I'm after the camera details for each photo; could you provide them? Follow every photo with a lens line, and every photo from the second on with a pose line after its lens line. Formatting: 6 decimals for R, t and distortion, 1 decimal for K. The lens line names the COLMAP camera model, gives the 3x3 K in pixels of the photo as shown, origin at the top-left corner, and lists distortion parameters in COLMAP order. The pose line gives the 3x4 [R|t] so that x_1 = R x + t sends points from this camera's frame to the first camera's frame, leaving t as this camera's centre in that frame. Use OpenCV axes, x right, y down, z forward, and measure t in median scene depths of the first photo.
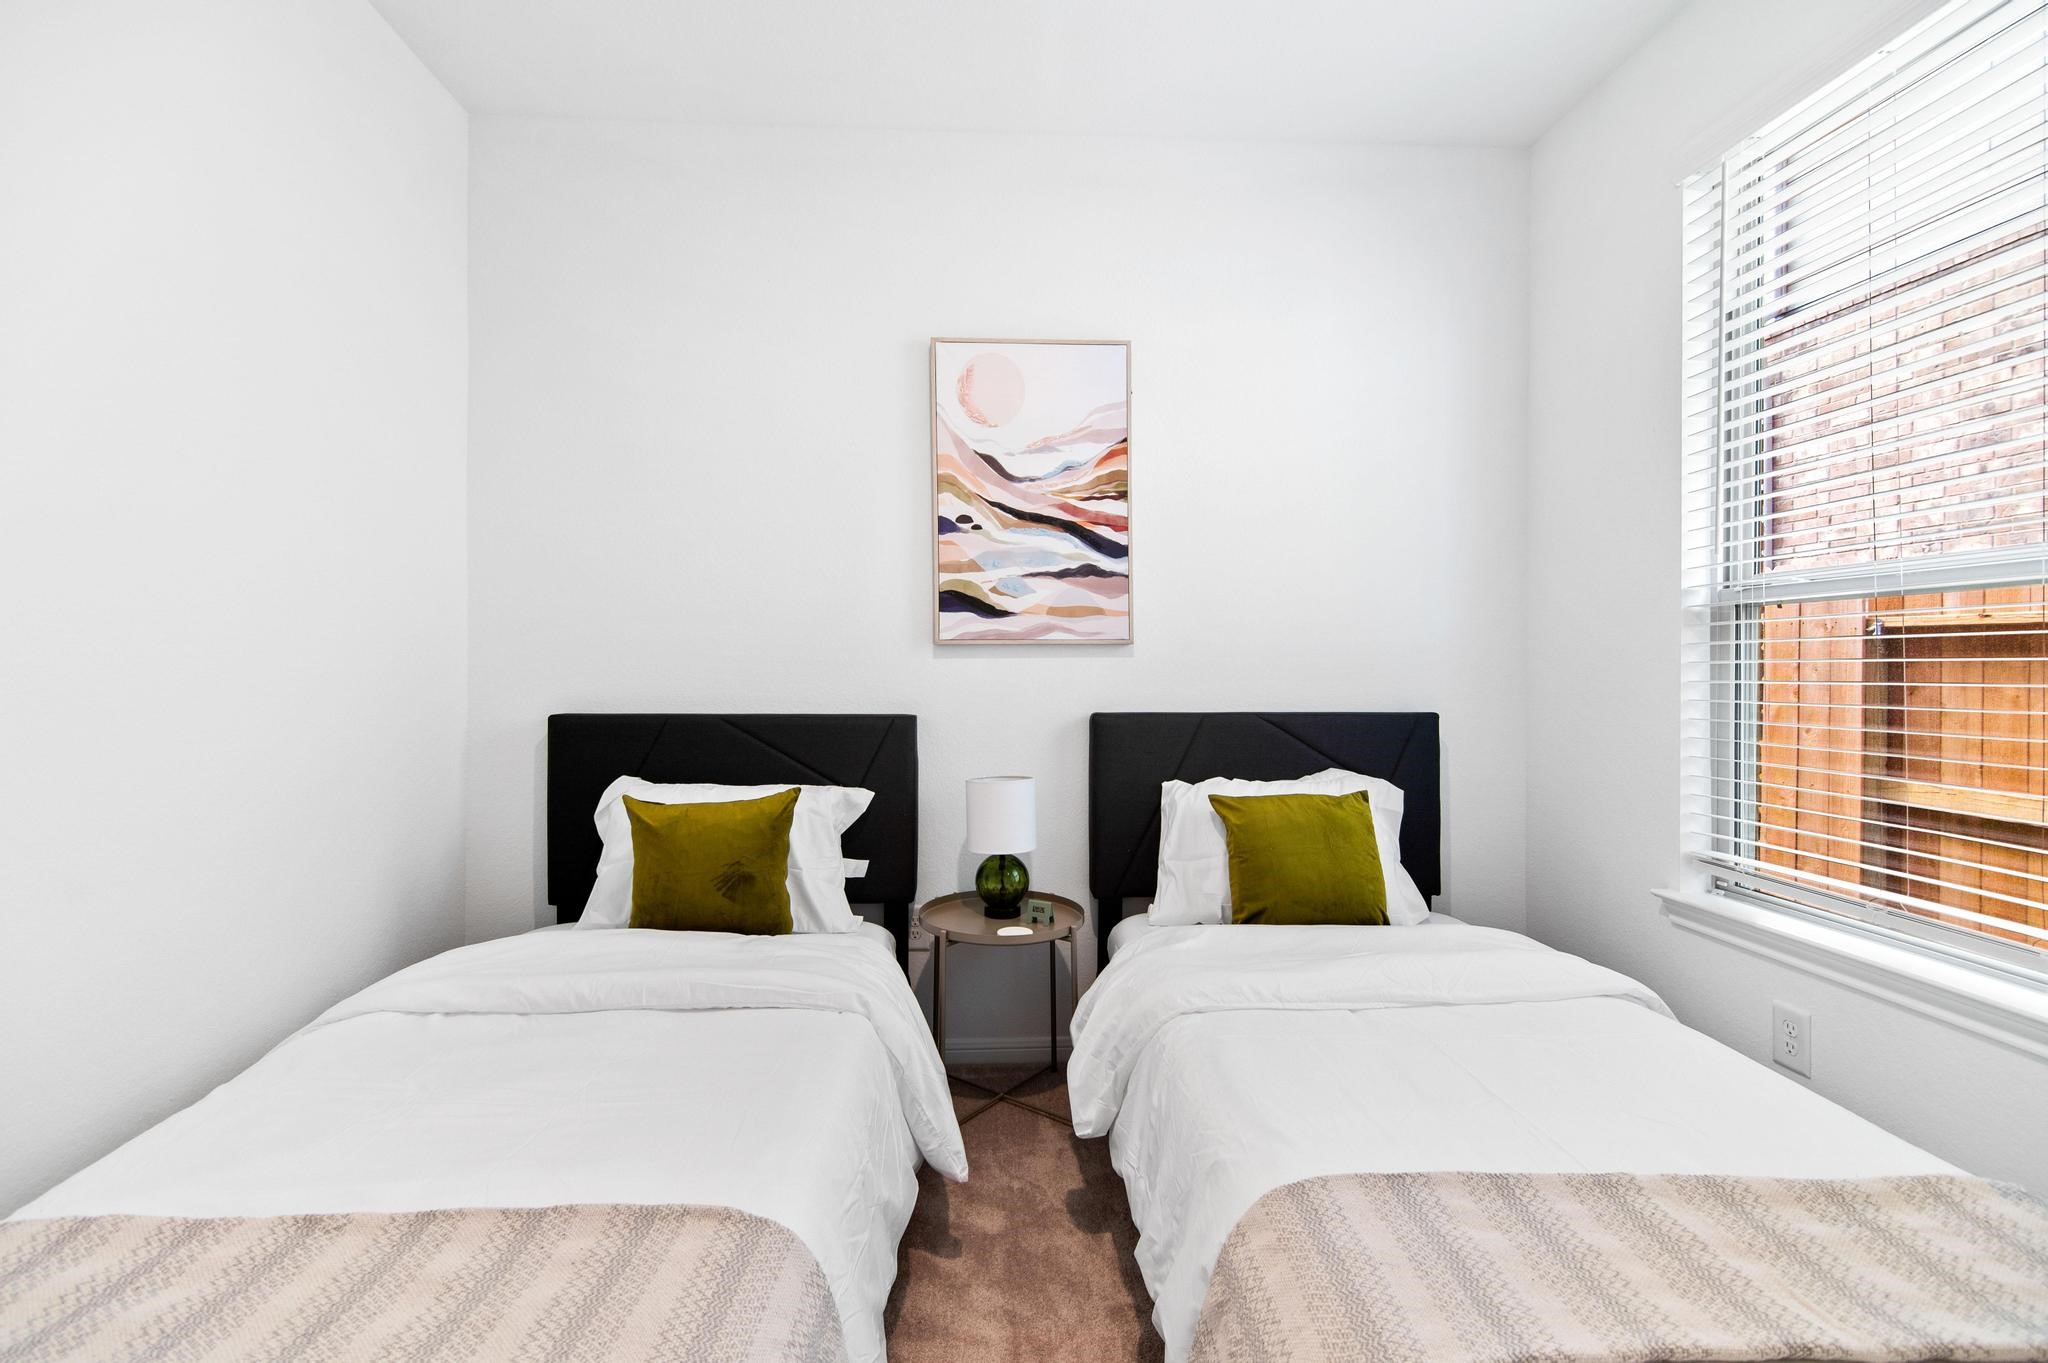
lens RADIAL K [[923.6, 0, 1019.8], [0, 923.6, 628.3], [0, 0, 1]] dist [0.003254, 0.000334]
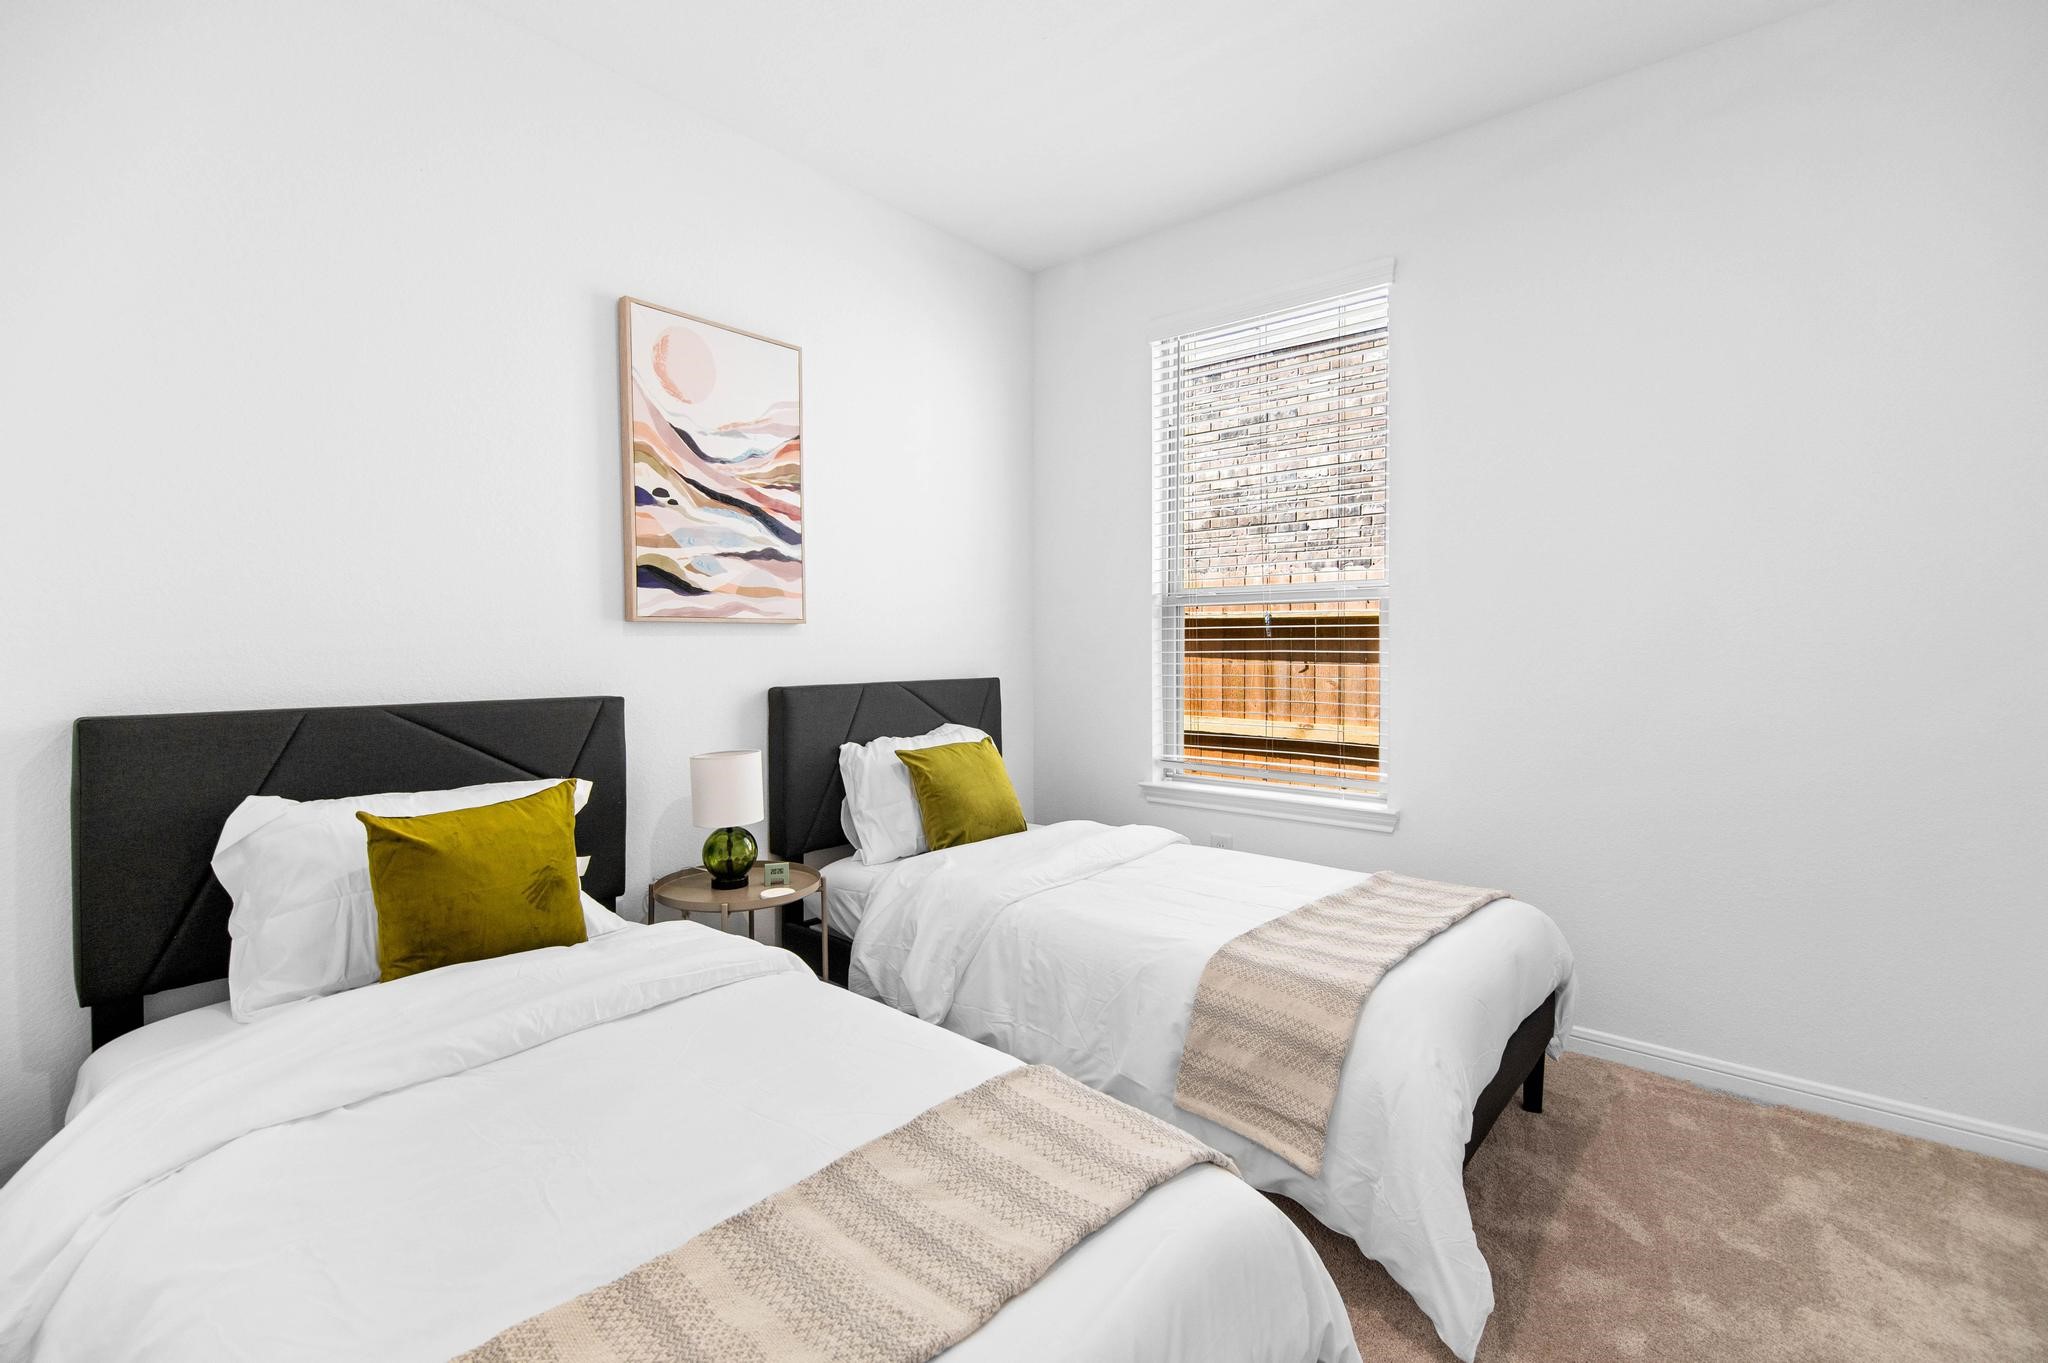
lens RADIAL K [[937.0, 0, 1018.6], [0, 937.0, 601.8], [0, 0, 1]] dist [0.005050, 0.000100]
pose [[0.674568, 0.031839, 0.737526, -0.530971], [-0.028805, 0.999444, -0.016800, 0.002558], [-0.737651, -0.009911, 0.675110, 0.054999]]
